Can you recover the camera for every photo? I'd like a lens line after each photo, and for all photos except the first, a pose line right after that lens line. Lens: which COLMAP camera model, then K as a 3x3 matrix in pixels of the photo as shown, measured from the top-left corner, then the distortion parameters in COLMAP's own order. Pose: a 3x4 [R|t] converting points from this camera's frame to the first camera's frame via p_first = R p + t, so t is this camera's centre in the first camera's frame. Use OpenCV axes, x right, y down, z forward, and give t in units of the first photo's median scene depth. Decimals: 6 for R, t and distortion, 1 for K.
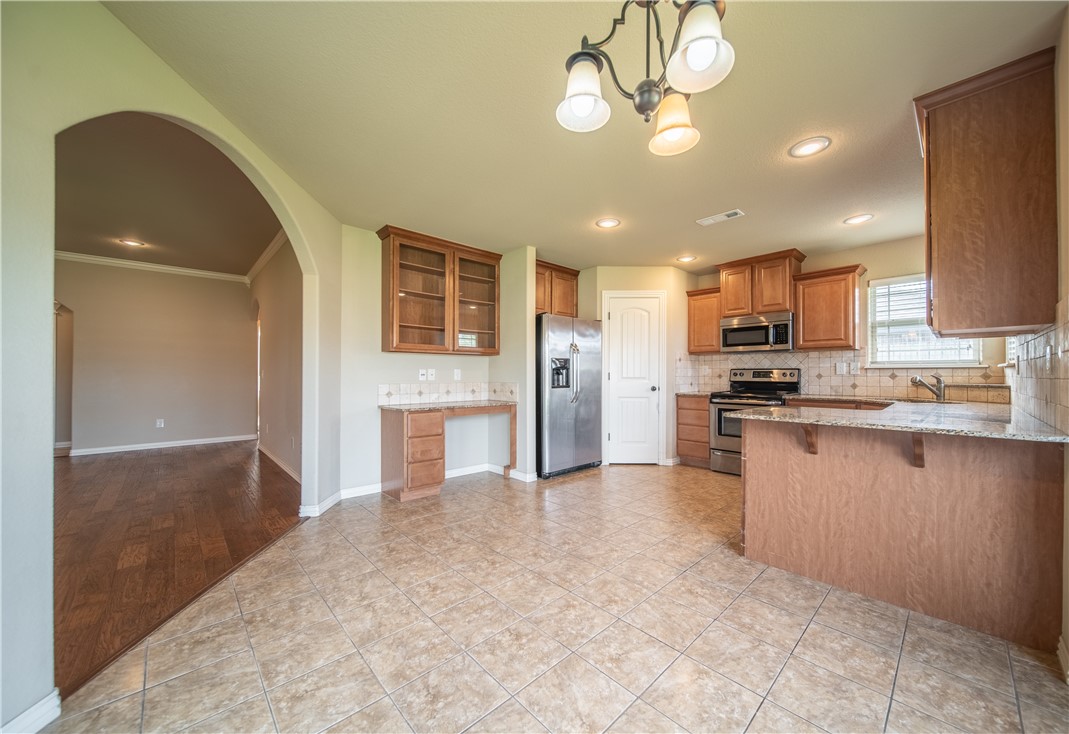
lens RADIAL K [[418.9, 0, 553.2], [0, 418.9, 375.1], [0, 0, 1]] dist [-0.002458, -0.000150]
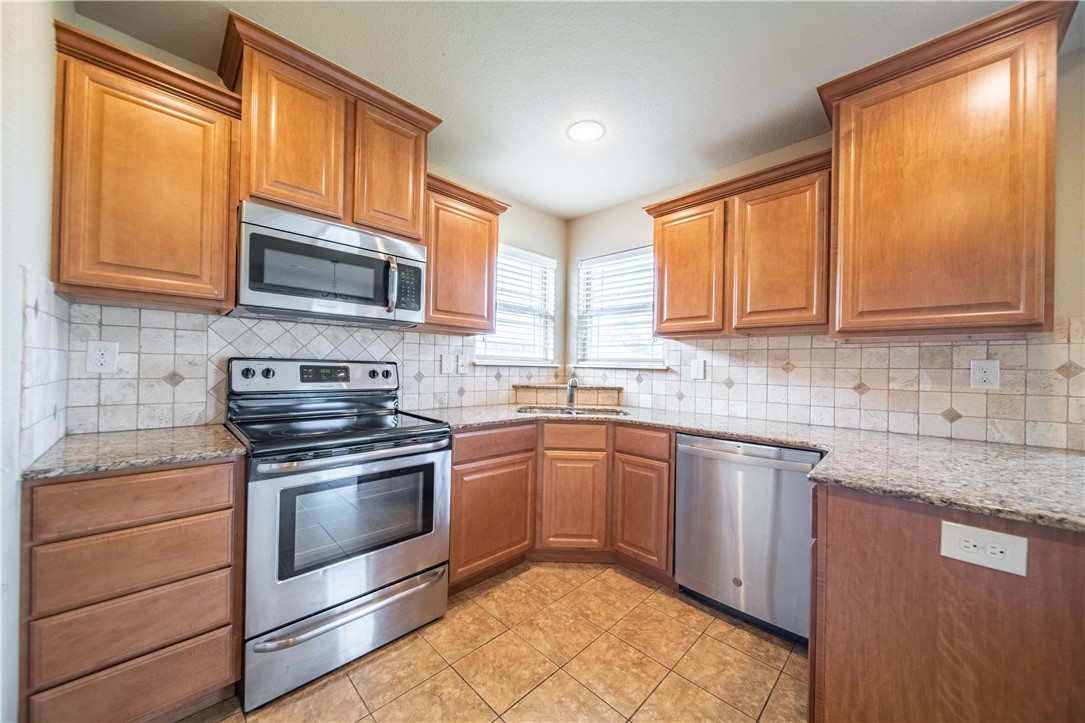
lens RADIAL K [[387.4, 0, 543.9], [0, 387.4, 366.7], [0, 0, 1]] dist [-0.002434, -0.000715]
pose [[-0.002083, 0.001719, 0.999996, 0.157333], [-0.020030, 0.999798, -0.001761, -0.017841], [-0.999797, -0.020034, -0.002048, 1.122419]]
